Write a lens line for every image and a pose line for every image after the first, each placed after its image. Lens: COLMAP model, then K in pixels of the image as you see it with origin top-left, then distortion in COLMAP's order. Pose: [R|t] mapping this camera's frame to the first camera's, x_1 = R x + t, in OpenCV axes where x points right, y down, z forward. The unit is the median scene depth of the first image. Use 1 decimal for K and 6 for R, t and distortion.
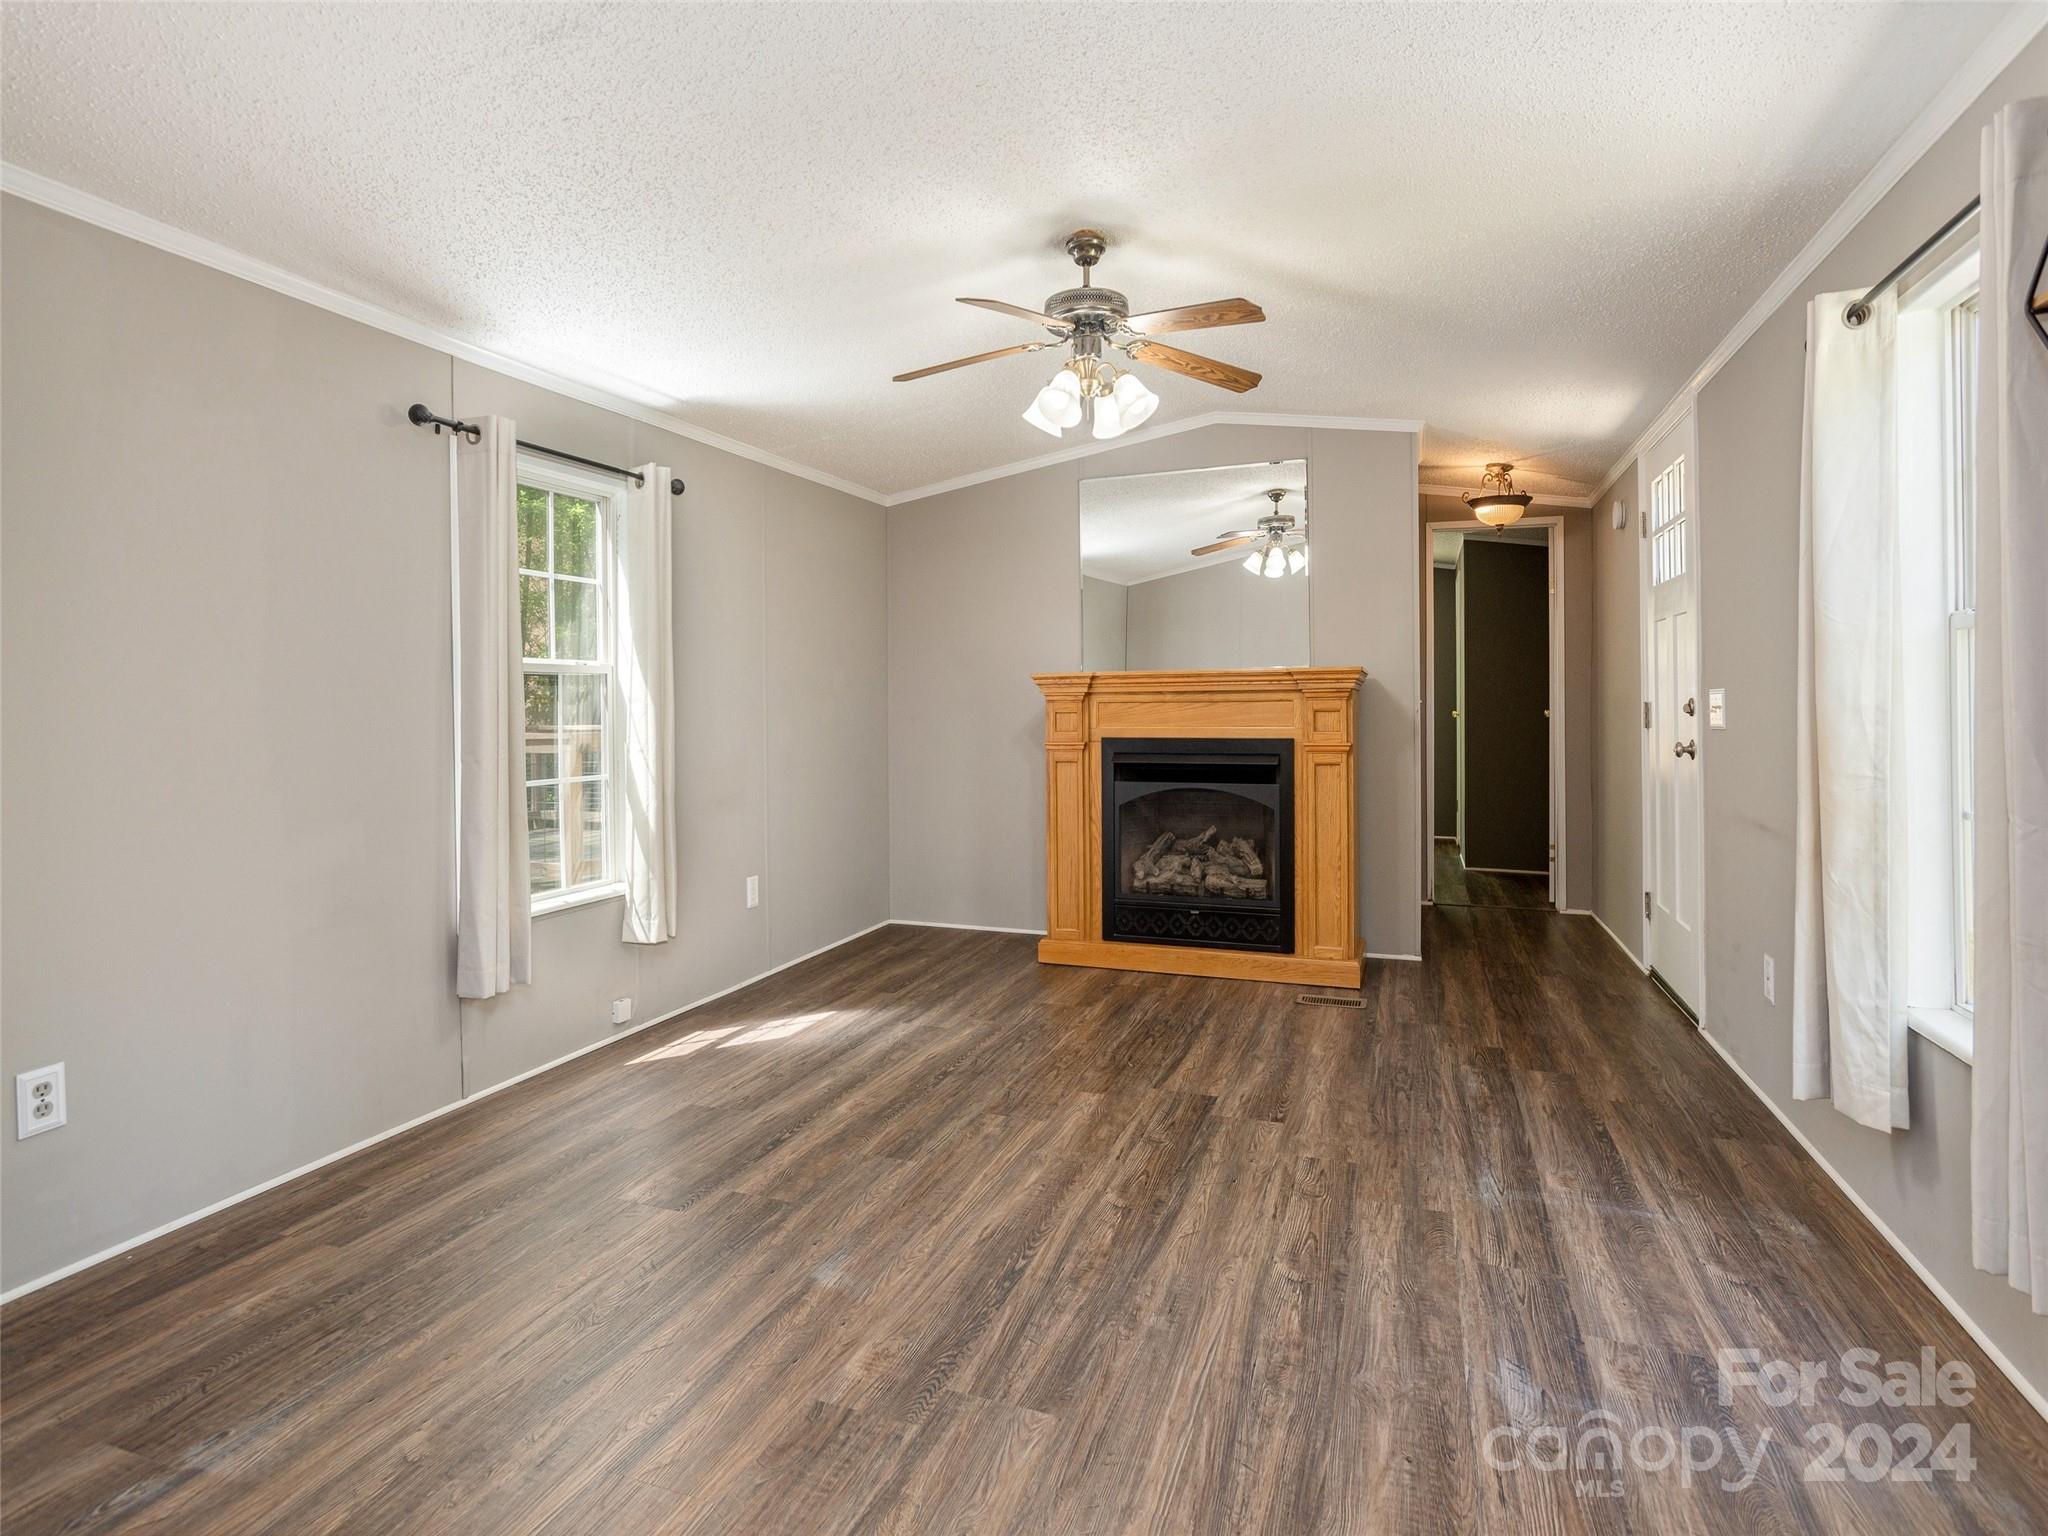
lens RADIAL K [[1007.2, 0, 1015.7], [0, 1007.2, 762.5], [0, 0, 1]] dist [-0.047575, 0.030584]
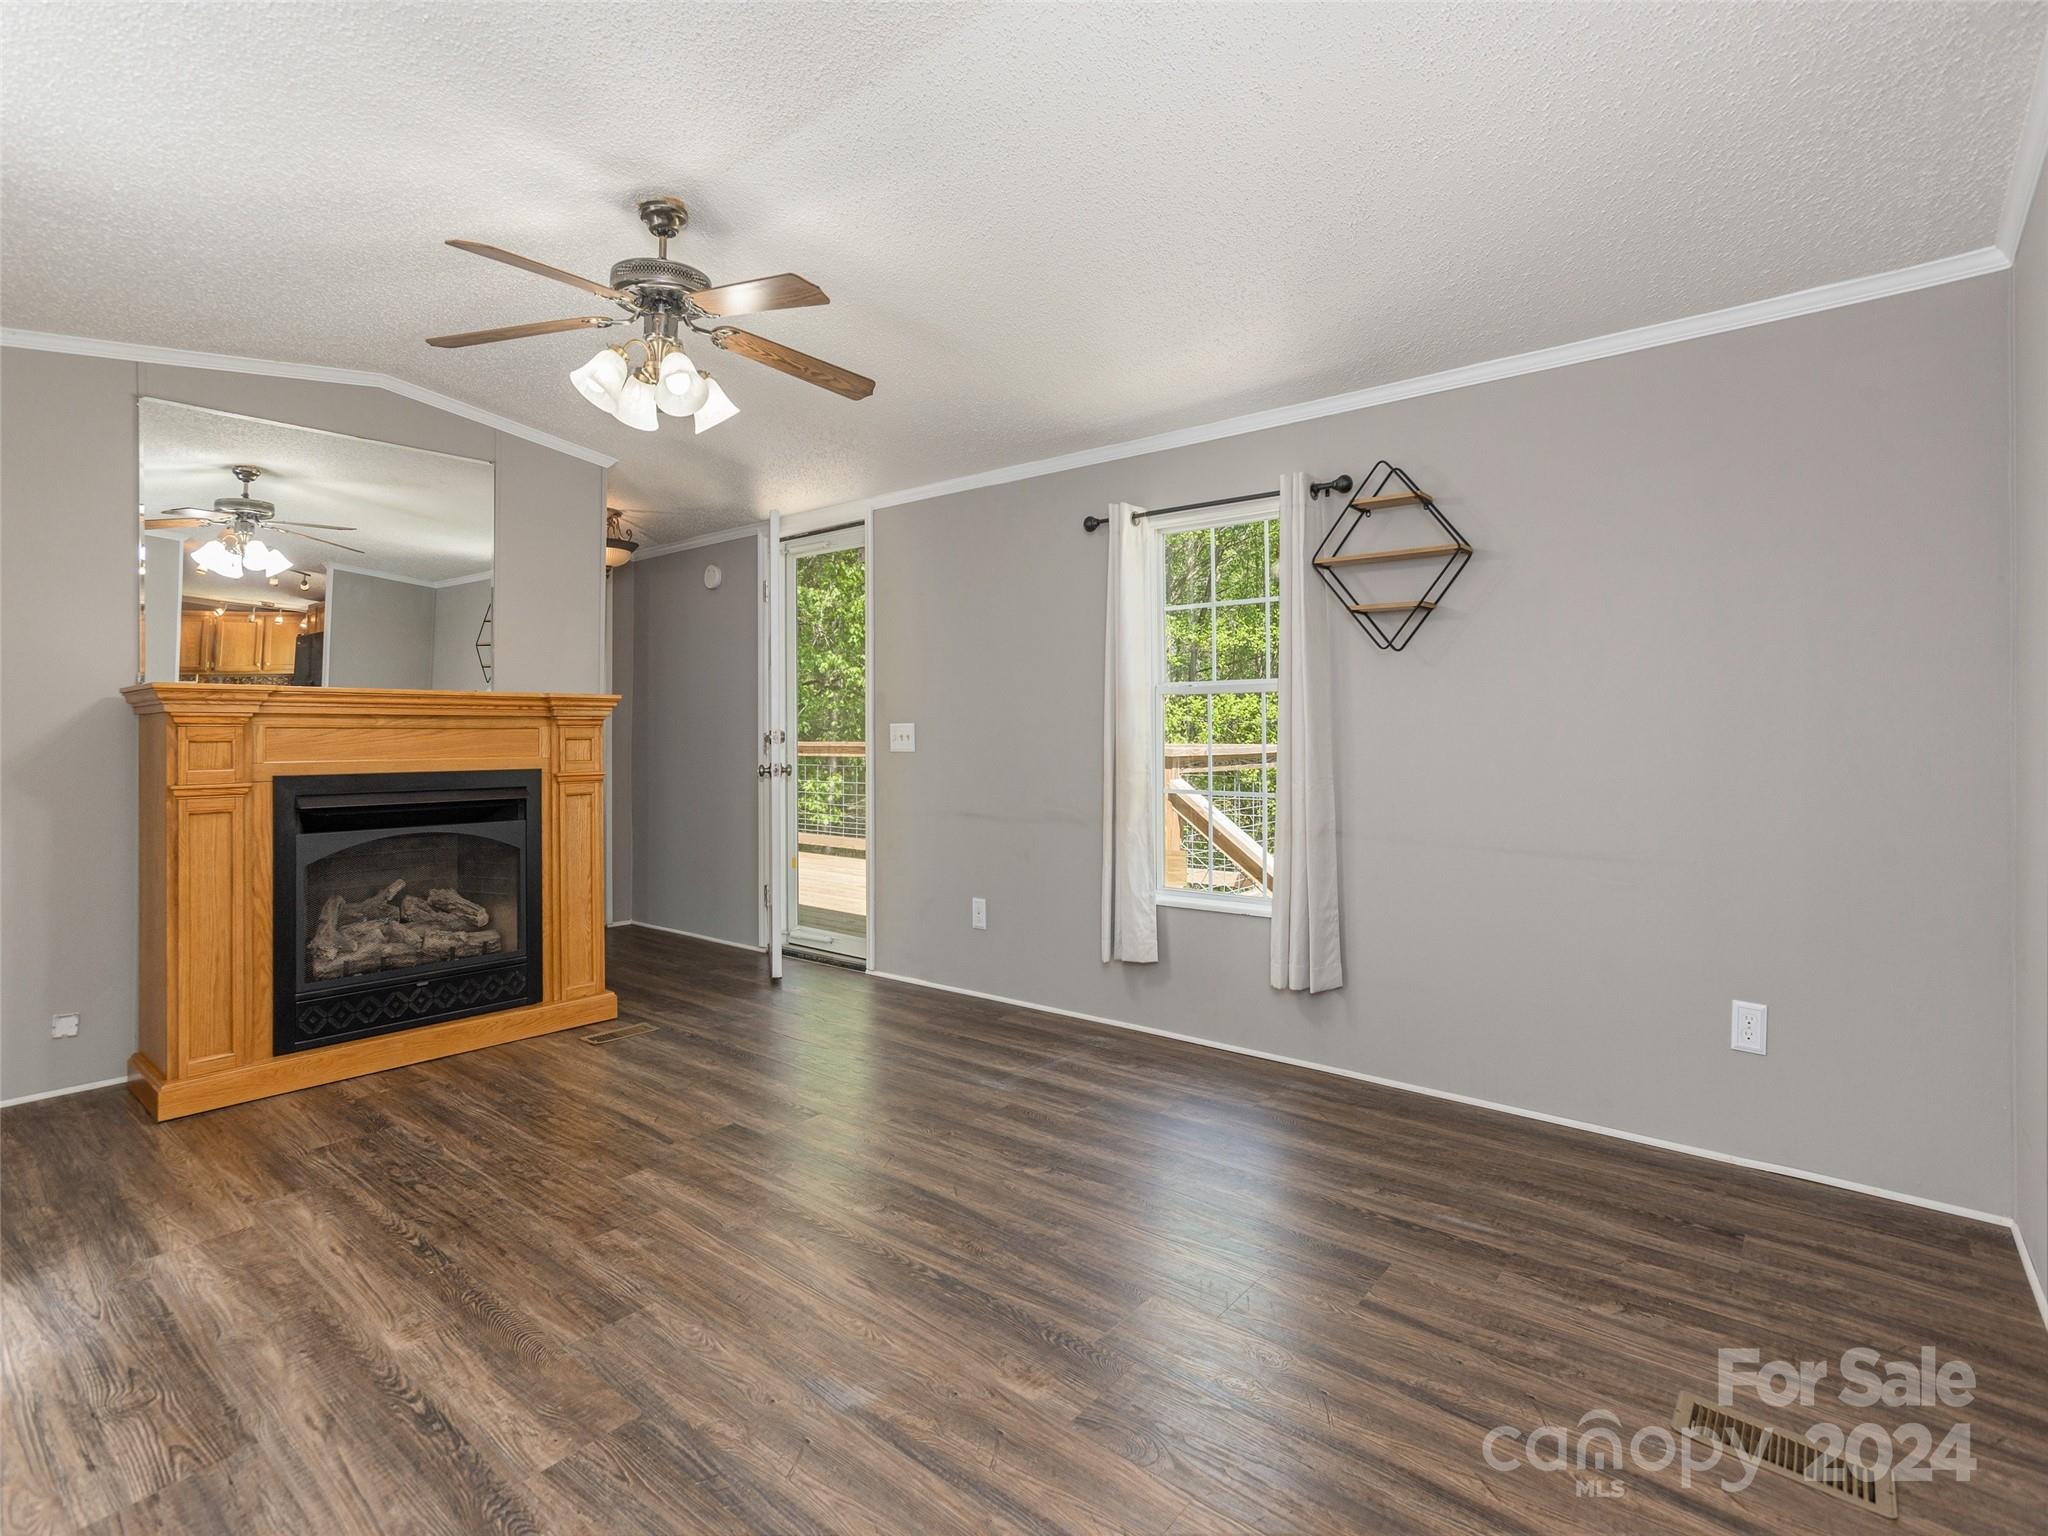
lens RADIAL K [[995.0, 0, 1047.5], [0, 995.0, 767.0], [0, 0, 1]] dist [-0.027462, 0.018732]
pose [[0.317353, -0.021303, 0.948068, -0.572777], [0.050447, 0.998711, 0.005554, -0.009165], [-0.946965, 0.046065, 0.318019, 0.344144]]
